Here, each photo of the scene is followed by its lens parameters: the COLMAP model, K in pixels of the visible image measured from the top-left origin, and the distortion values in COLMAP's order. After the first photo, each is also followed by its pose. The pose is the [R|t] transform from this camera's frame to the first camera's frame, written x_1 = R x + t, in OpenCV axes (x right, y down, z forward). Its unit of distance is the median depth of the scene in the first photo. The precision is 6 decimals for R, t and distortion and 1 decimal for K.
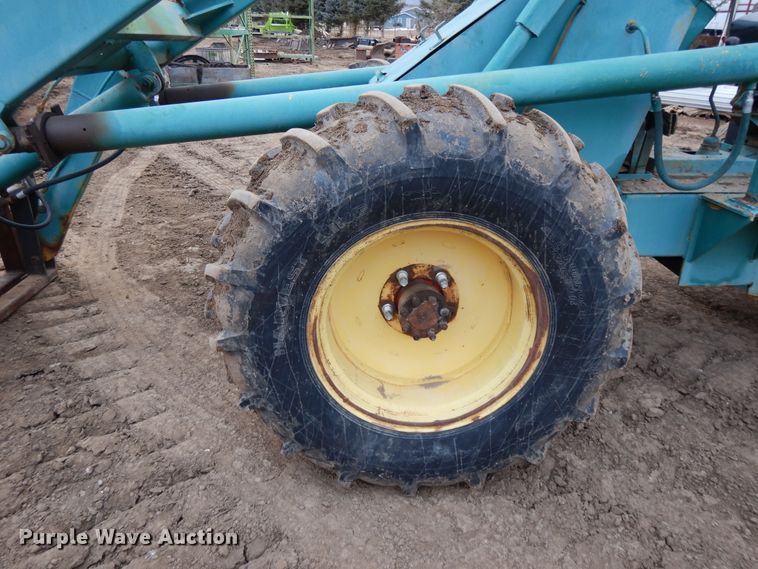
lens RADIAL K [[538.0, 0, 377.0], [0, 538.0, 284.1], [0, 0, 1]] dist [0.003778, -0.003618]
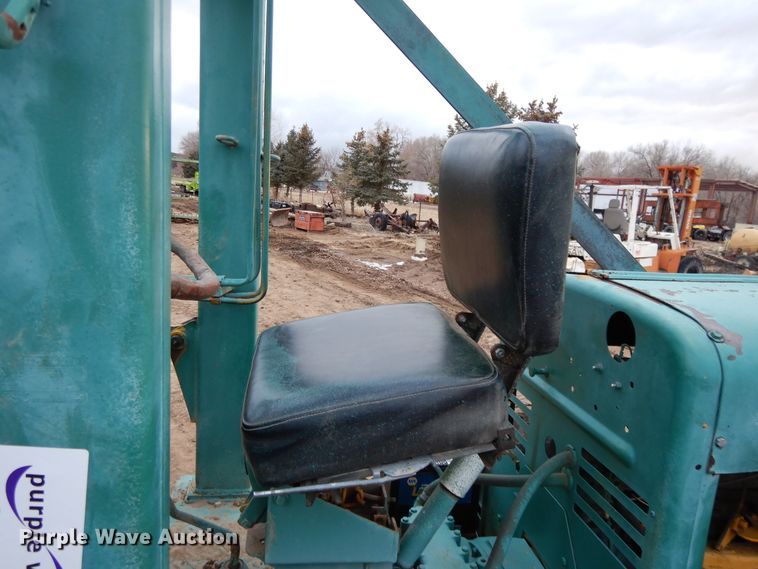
lens RADIAL K [[538.0, 0, 377.0], [0, 538.0, 284.1], [0, 0, 1]] dist [0.003778, -0.003618]
pose [[0.993197, 0.035362, 0.110949, 1.005318], [-0.004334, 0.963340, -0.268247, -0.562079], [-0.116367, 0.265942, 0.956940, 0.703631]]
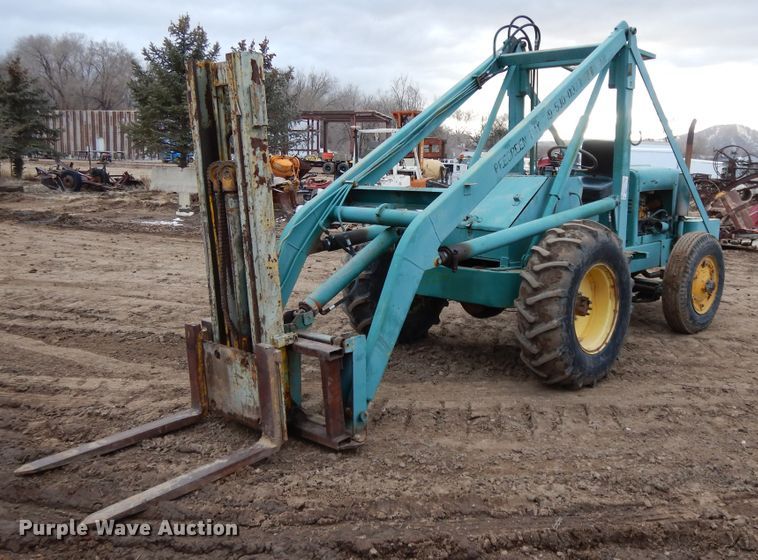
lens RADIAL K [[722.2, 0, 433.8], [0, 722.2, 262.5], [0, 0, 1]] dist [0.008446, 0.002078]
pose [[0.692382, -0.114749, 0.712348, -2.715103], [0.305373, 0.941095, -0.145216, 0.140374], [-0.653724, 0.318077, 0.686638, -0.899492]]
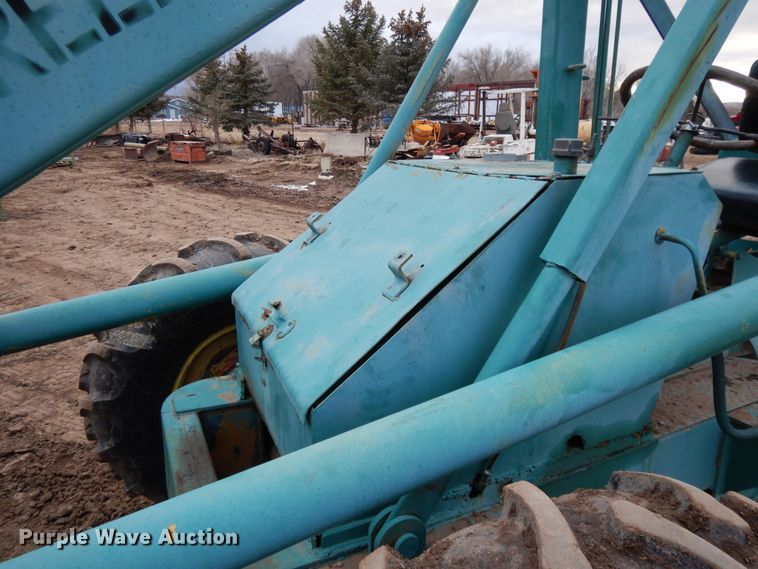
lens RADIAL K [[538.0, 0, 377.0], [0, 538.0, 284.1], [0, 0, 1]] dist [0.003778, -0.003618]
pose [[0.920167, -0.138280, 0.366294, -0.143819], [0.188090, 0.976651, -0.103805, -0.464616], [-0.343387, 0.164415, 0.924691, 0.553634]]
